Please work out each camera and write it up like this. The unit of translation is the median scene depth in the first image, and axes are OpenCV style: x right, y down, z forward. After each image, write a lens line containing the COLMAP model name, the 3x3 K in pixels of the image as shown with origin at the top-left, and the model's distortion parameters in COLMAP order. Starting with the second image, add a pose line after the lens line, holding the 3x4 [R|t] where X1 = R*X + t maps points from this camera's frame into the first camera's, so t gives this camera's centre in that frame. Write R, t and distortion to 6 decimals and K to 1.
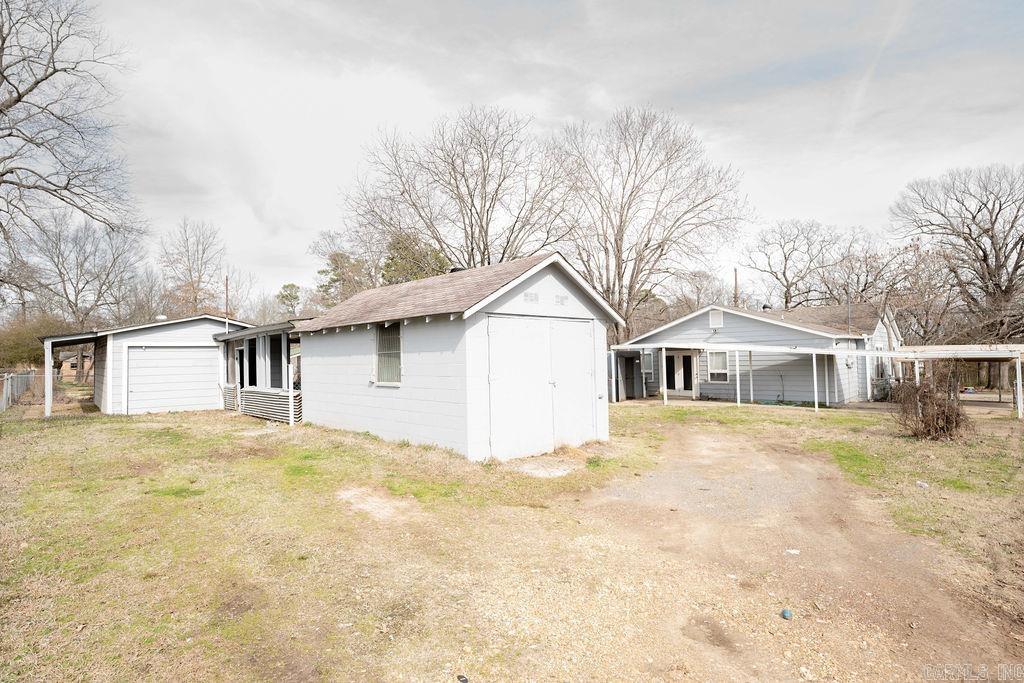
lens RADIAL K [[517.2, 0, 511.2], [0, 517.2, 339.9], [0, 0, 1]] dist [-0.000550, -0.000059]
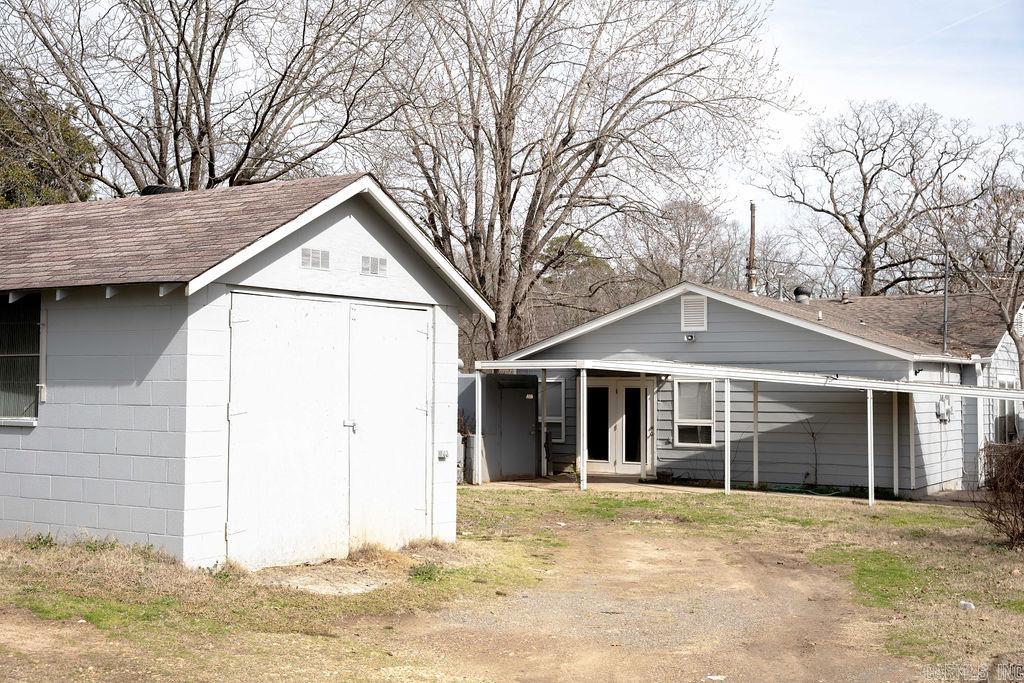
lens RADIAL K [[1257.5, 0, 512.8], [0, 1257.5, 344.1], [0, 0, 1]] dist [0.084932, 0.000000]
pose [[0.977044, 0.035544, 0.210052, -0.012269], [-0.034945, 0.999368, -0.006564, 0.002115], [-0.210153, -0.000927, 0.977668, -0.112996]]
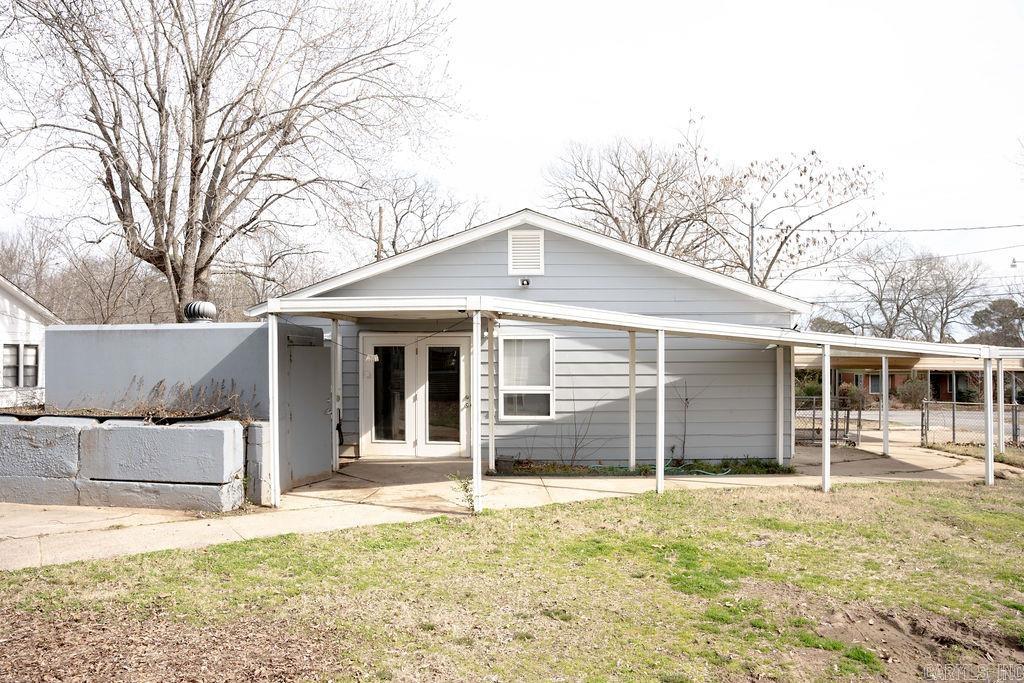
lens RADIAL K [[717.2, 0, 518.7], [0, 717.2, 336.0], [0, 0, 1]] dist [-0.139518, 0.095779]
pose [[0.744405, 0.039766, 0.666543, 0.045329], [-0.037986, 0.999130, -0.017186, 0.033122], [-0.666647, -0.012526, 0.745268, 0.656208]]
